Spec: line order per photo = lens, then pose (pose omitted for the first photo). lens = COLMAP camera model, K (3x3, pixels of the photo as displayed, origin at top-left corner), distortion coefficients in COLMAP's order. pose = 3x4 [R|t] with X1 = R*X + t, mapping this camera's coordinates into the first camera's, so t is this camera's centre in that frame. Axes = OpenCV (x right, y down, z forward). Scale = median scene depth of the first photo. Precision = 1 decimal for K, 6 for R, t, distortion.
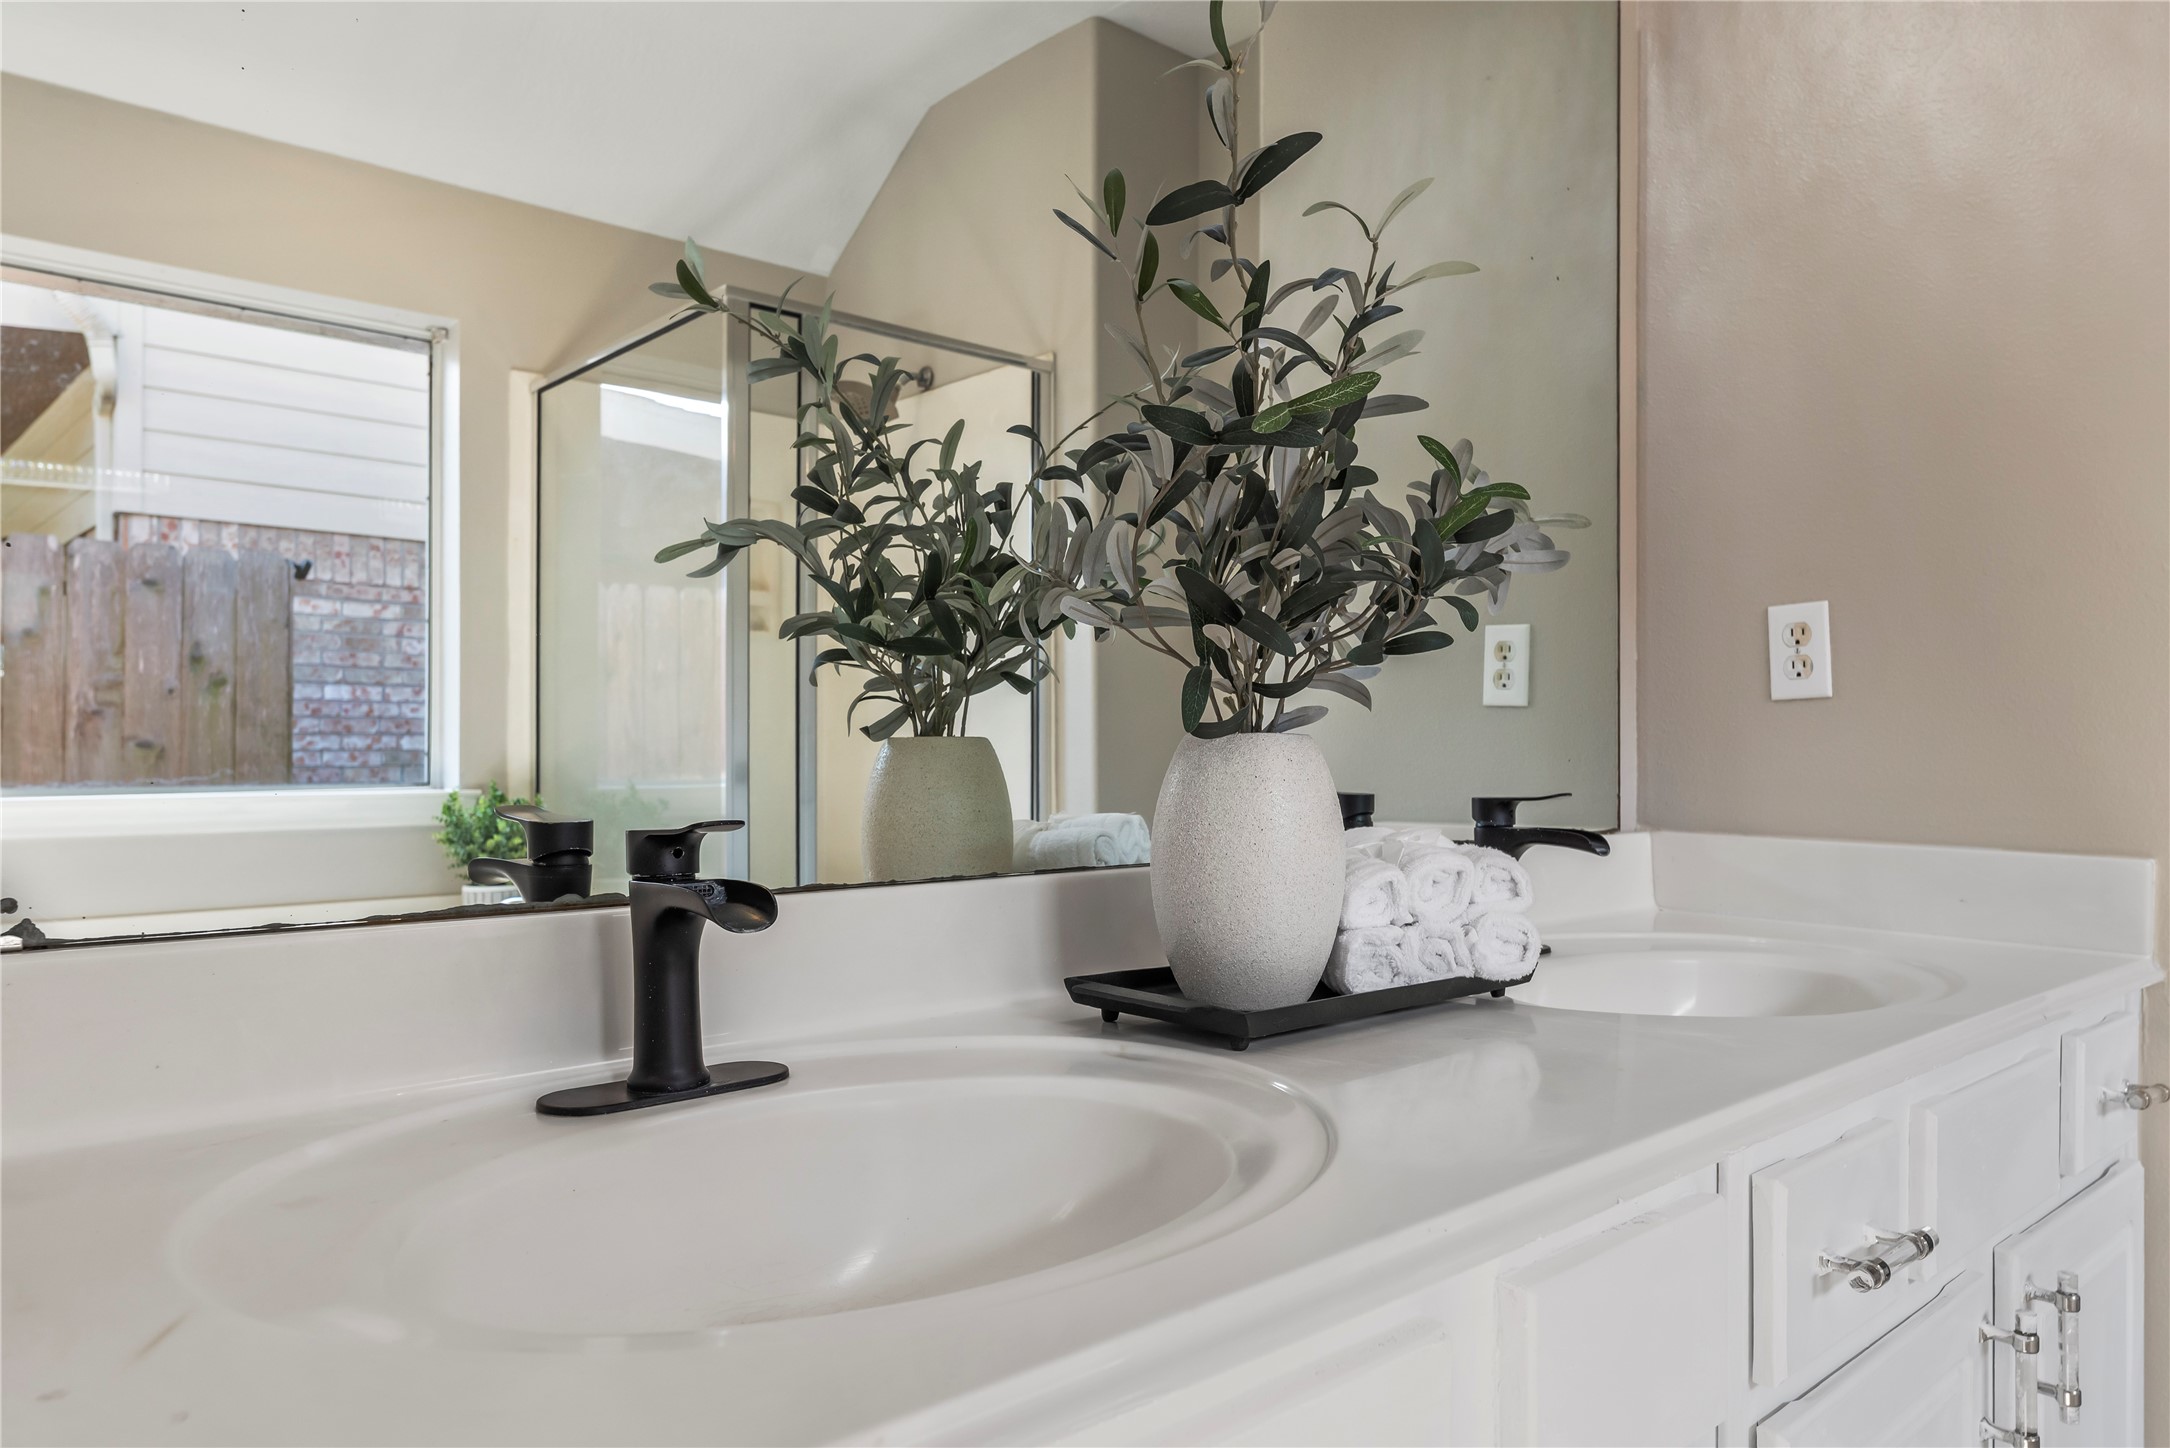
lens RADIAL K [[1437.5, 0, 1077.0], [0, 1437.5, 732.4], [0, 0, 1]] dist [0.000295, 0.004423]
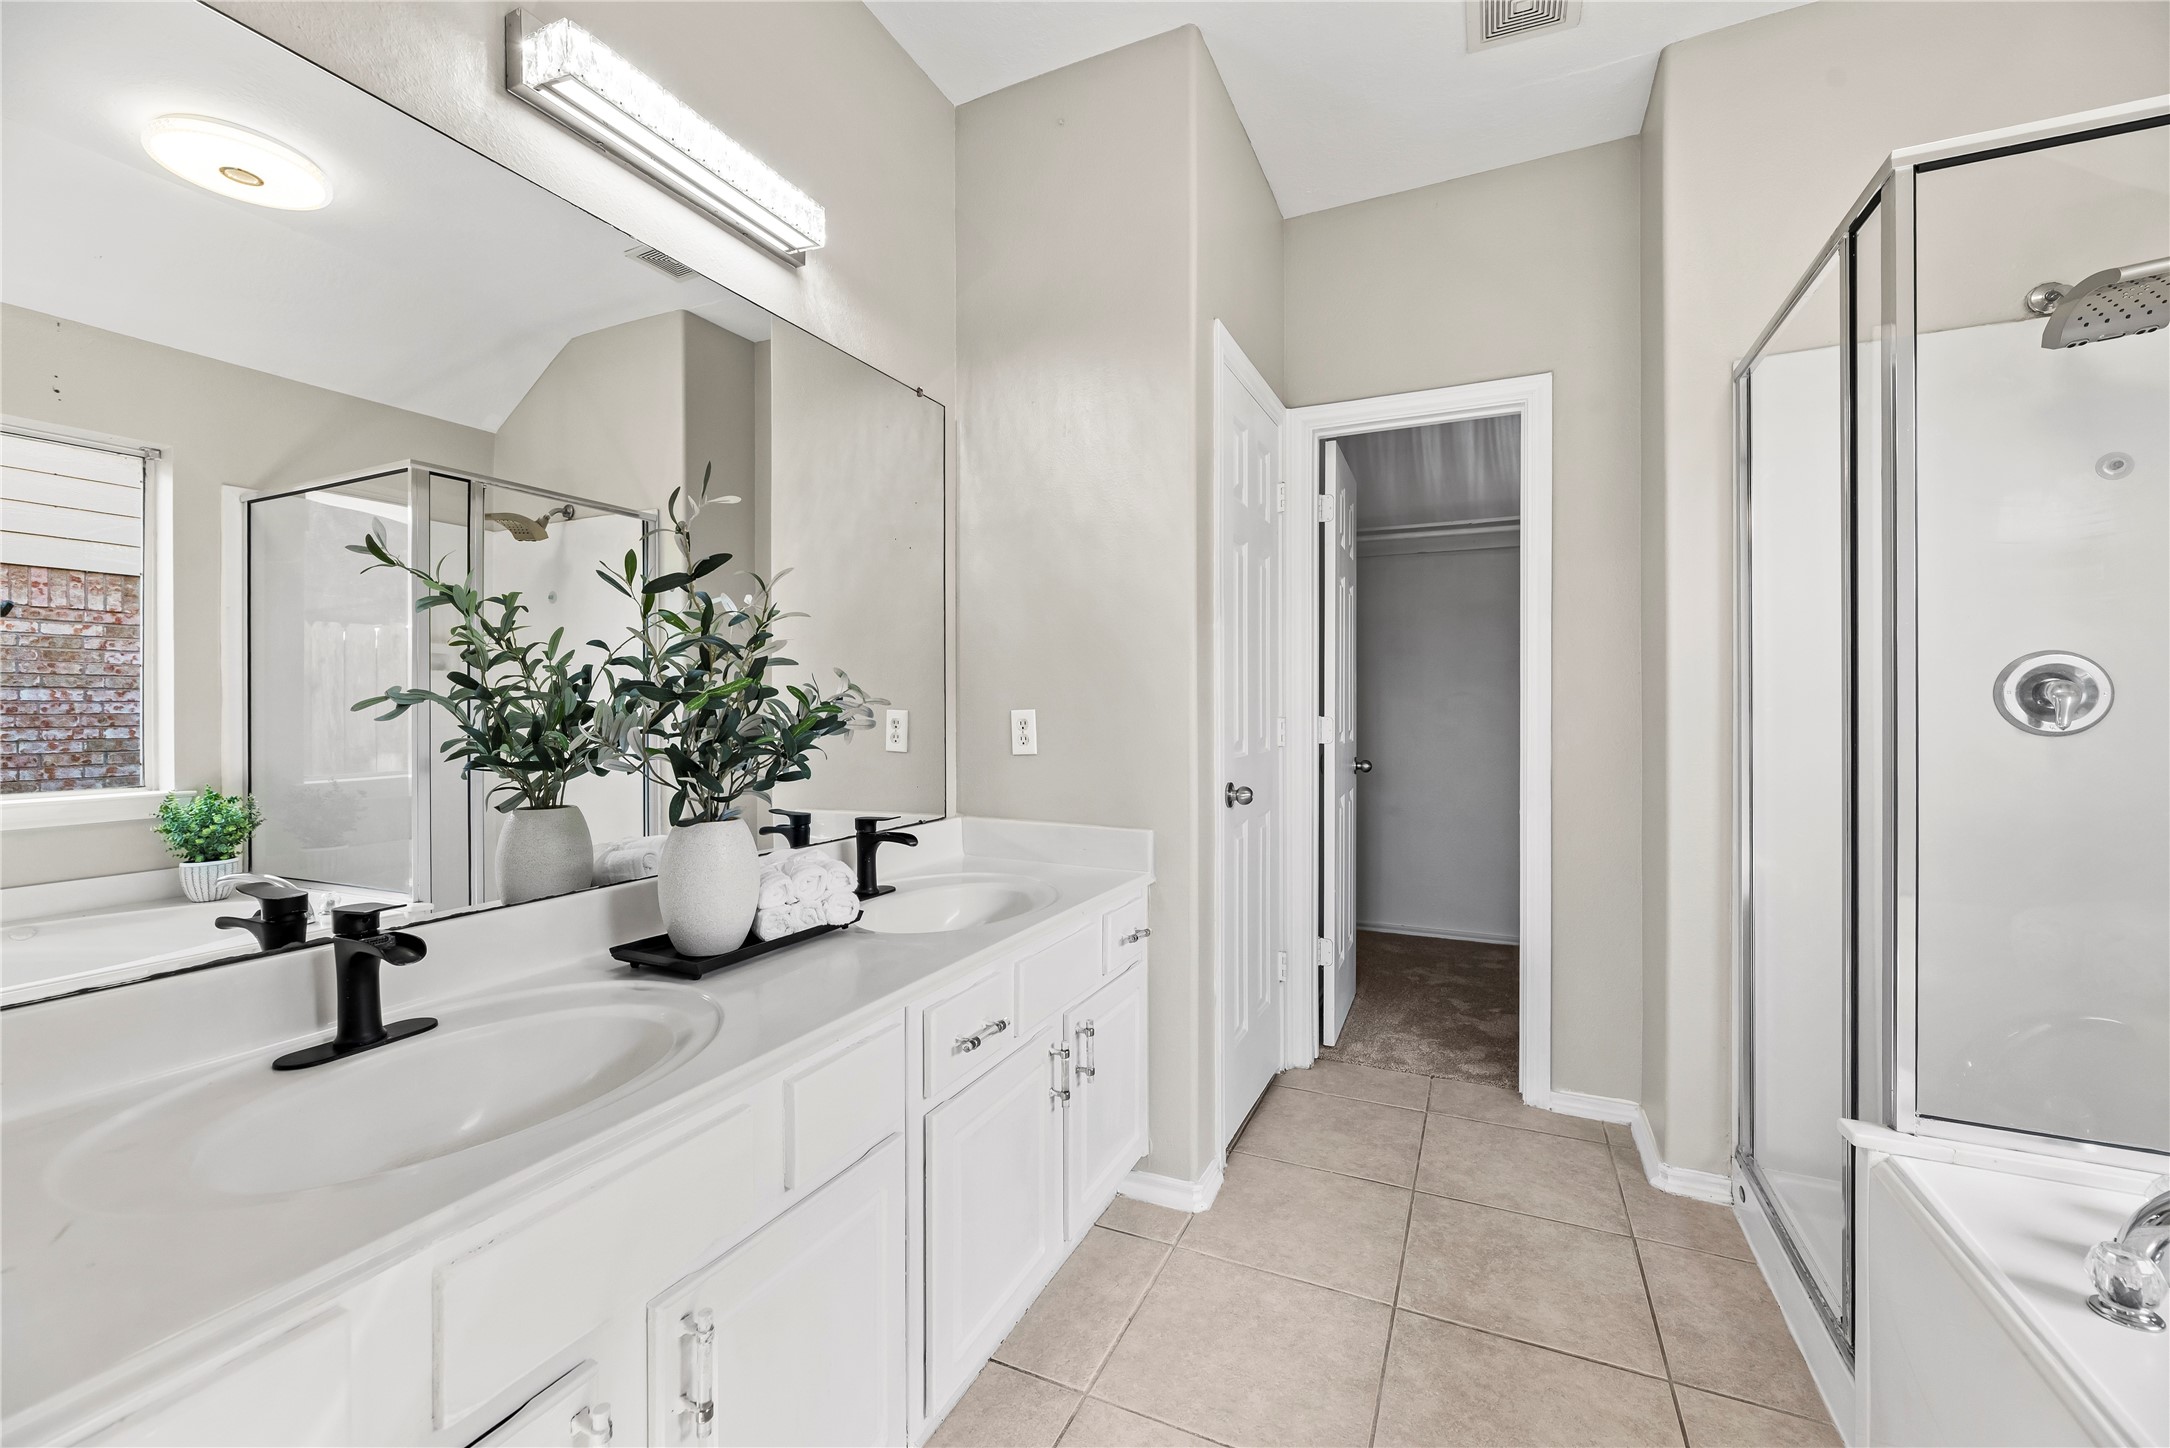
lens RADIAL K [[886.4, 0, 1080.9], [0, 886.4, 701.9], [0, 0, 1]] dist [0.000818, 0.000078]
pose [[0.921041, -0.003497, 0.389449, 0.092882], [0.001008, 0.999978, 0.006594, -0.141334], [-0.389464, -0.005681, 0.921024, -0.300388]]
